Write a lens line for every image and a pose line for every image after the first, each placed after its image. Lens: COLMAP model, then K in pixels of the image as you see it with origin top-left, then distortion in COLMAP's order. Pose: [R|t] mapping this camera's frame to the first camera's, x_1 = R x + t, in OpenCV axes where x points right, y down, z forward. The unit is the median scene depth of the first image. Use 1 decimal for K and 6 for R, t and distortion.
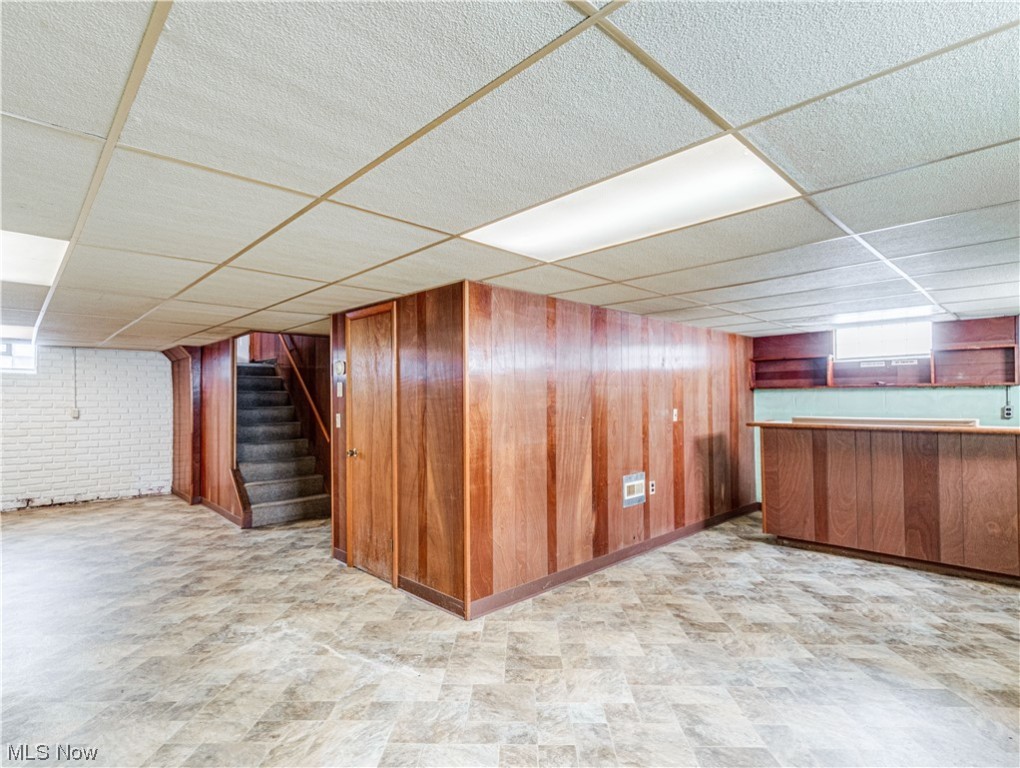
lens RADIAL K [[518.6, 0, 510.6], [0, 518.6, 390.8], [0, 0, 1]] dist [-0.001384, 0.000111]
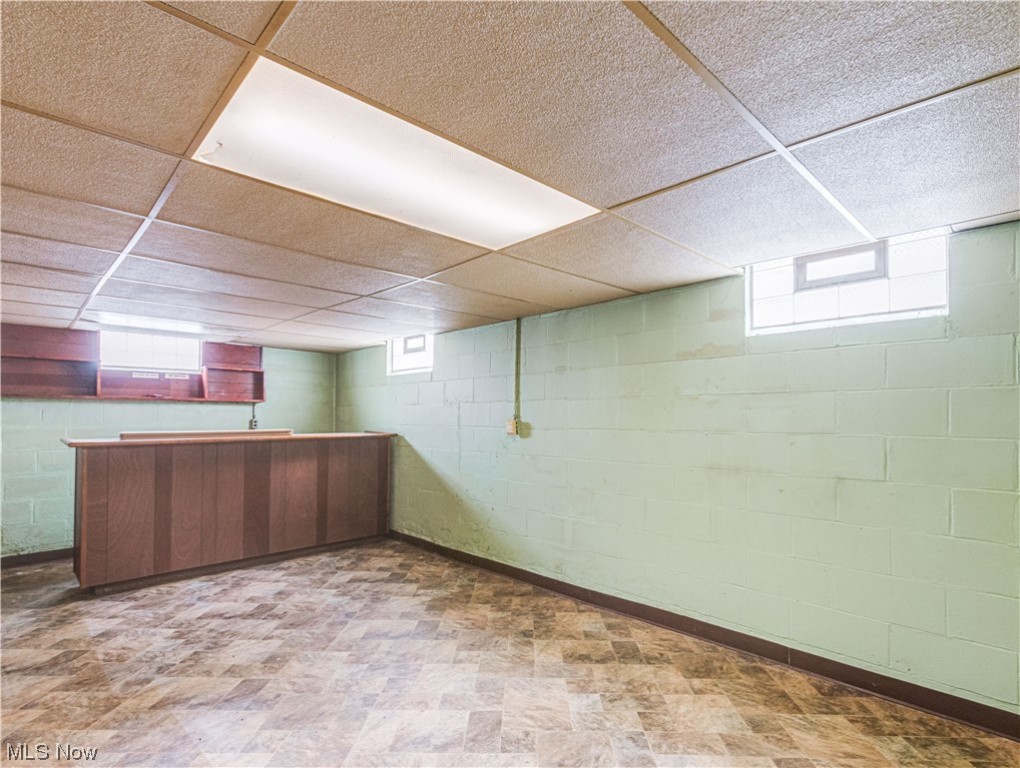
lens RADIAL K [[518.6, 0, 519.8], [0, 518.6, 409.7], [0, 0, 1]] dist [-0.001384, 0.000111]
pose [[-0.006132, 0.014411, 0.999877, -0.338787], [-0.020864, 0.999677, -0.014536, 0.014850], [-0.999764, -0.020951, -0.005829, 0.454588]]
